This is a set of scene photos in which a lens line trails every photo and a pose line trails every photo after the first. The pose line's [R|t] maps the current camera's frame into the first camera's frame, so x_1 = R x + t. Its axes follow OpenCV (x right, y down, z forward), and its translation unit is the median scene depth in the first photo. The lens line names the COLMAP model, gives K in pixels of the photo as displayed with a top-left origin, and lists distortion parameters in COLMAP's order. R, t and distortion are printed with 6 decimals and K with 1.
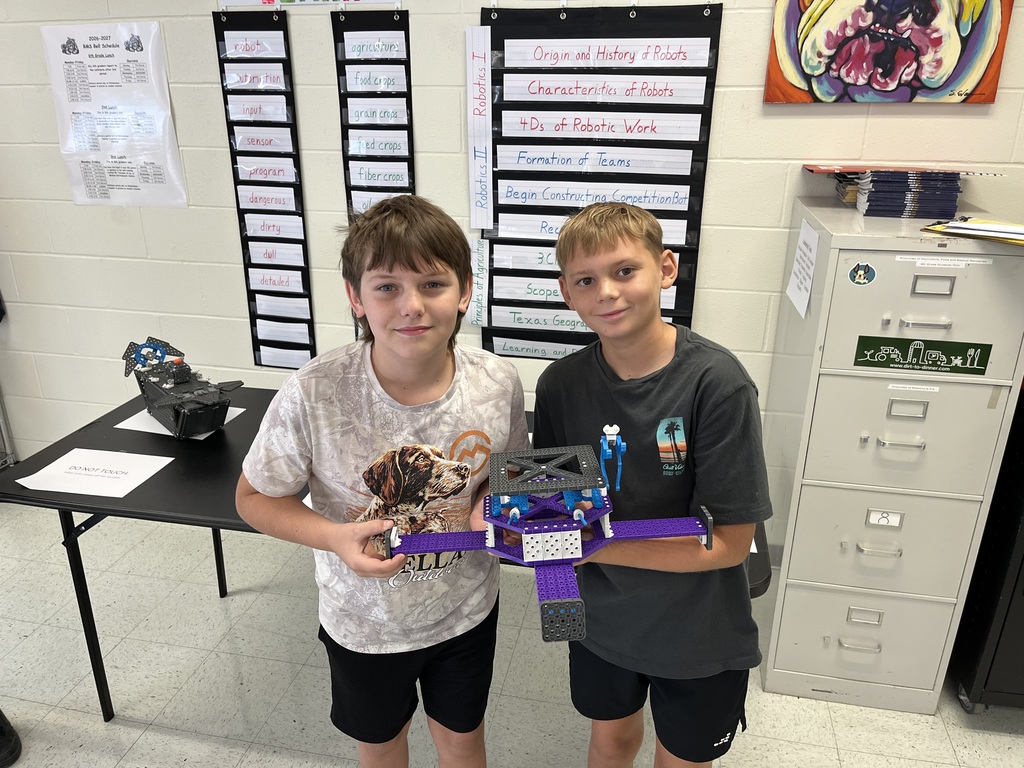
lens RADIAL K [[775.9, 0, 509.0], [0, 775.9, 388.5], [0, 0, 1]] dist [0.065689, -0.101287]
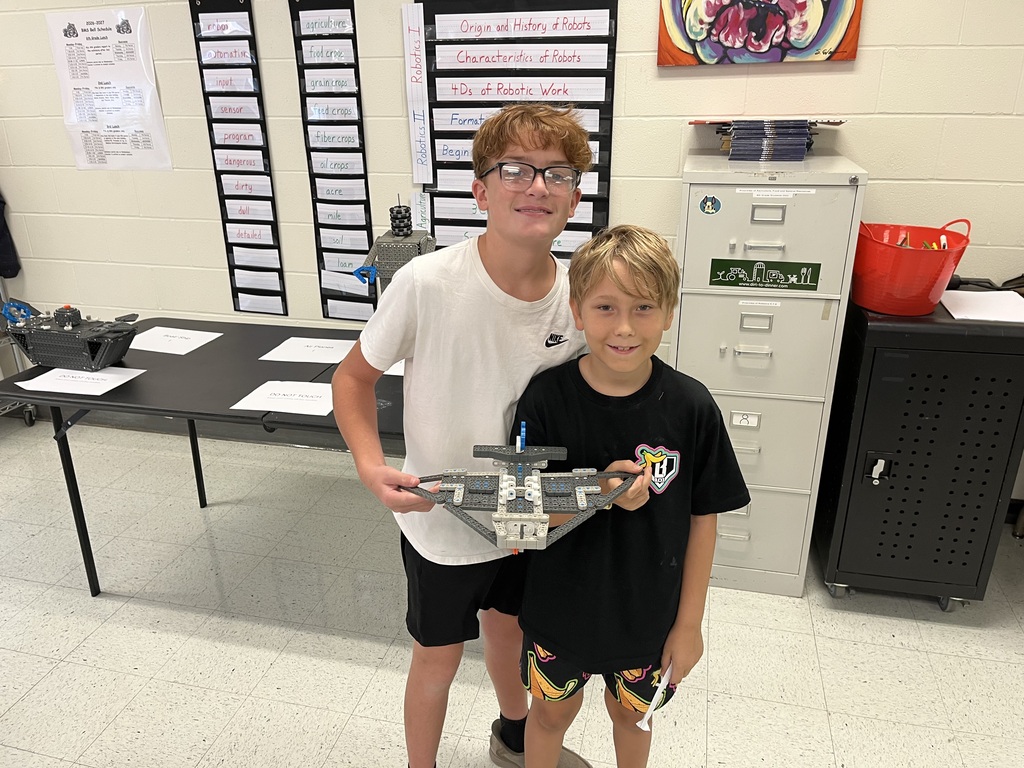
lens RADIAL K [[775.9, 0, 505.8], [0, 775.9, 387.7], [0, 0, 1]] dist [0.065689, -0.101287]
pose [[0.999164, -0.000976, -0.040858, 0.142406], [0.001383, 0.999950, 0.009939, 0.088323], [0.040847, -0.009987, 0.999116, -0.146918]]
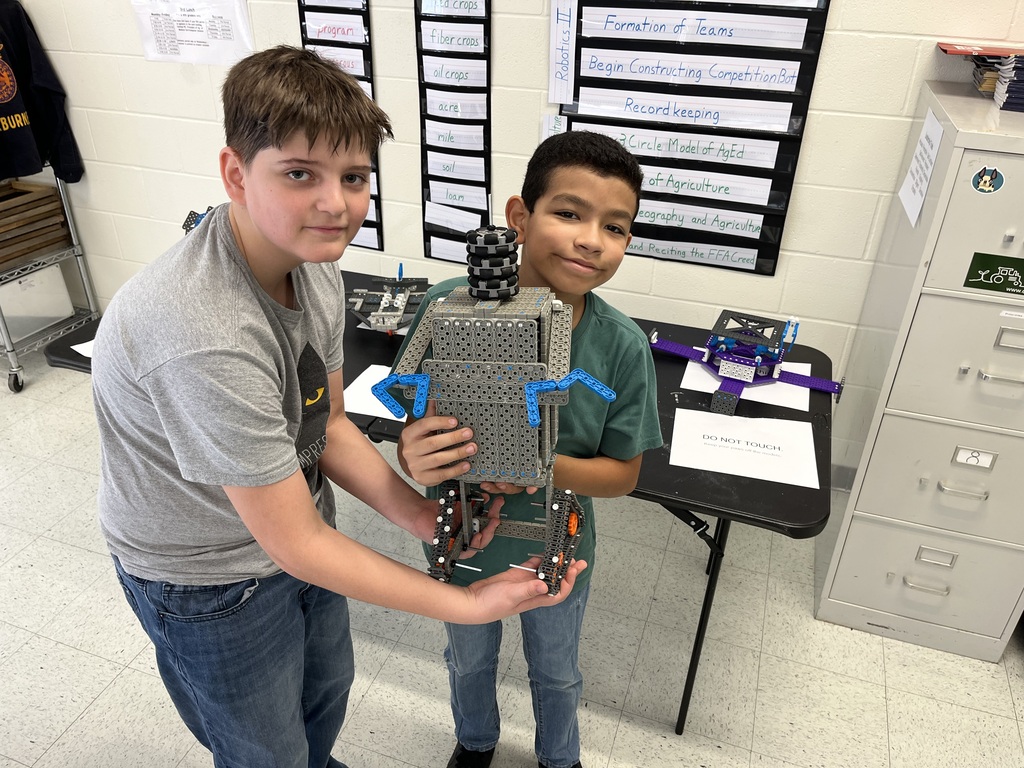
lens RADIAL K [[775.9, 0, 510.8], [0, 775.9, 384.9], [0, 0, 1]] dist [0.065689, -0.101287]
pose [[0.991268, 0.078772, -0.105748, 0.032568], [-0.062127, 0.986367, 0.152382, -0.018024], [0.116310, -0.144481, 0.982648, 0.052024]]
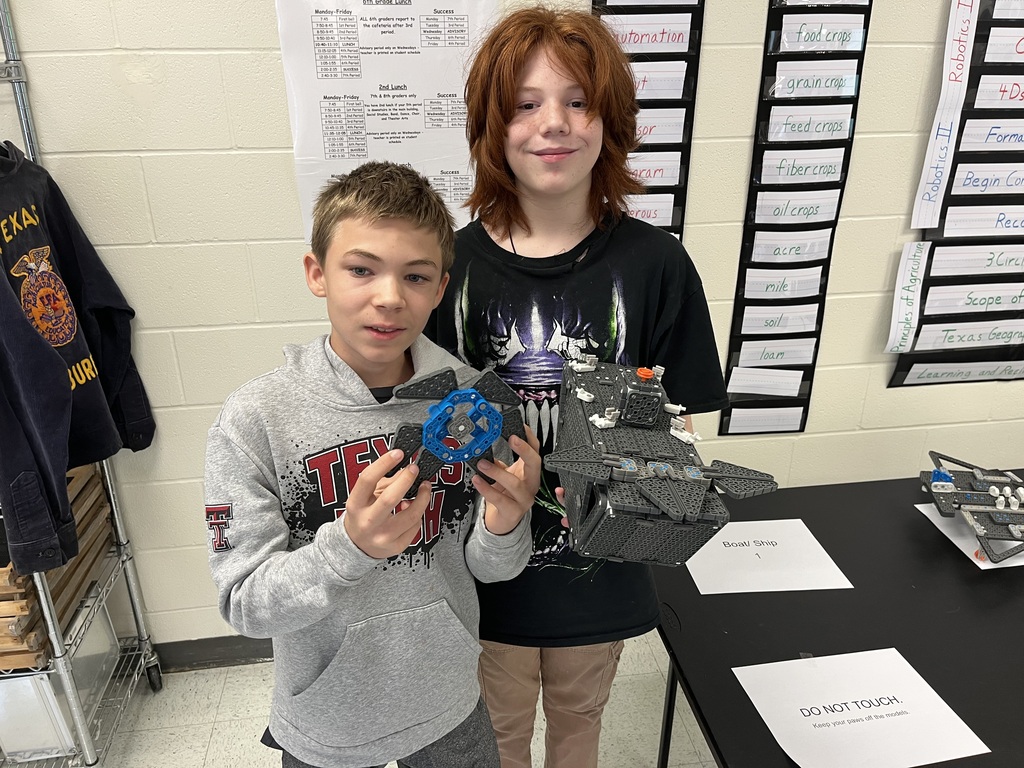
lens RADIAL K [[775.9, 0, 504.2], [0, 775.9, 391.5], [0, 0, 1]] dist [0.065689, -0.101287]
pose [[0.939843, -0.145508, 0.309066, -0.746253], [0.139237, 0.989352, 0.042378, -0.146858], [-0.311942, 0.003204, 0.950096, 0.421537]]
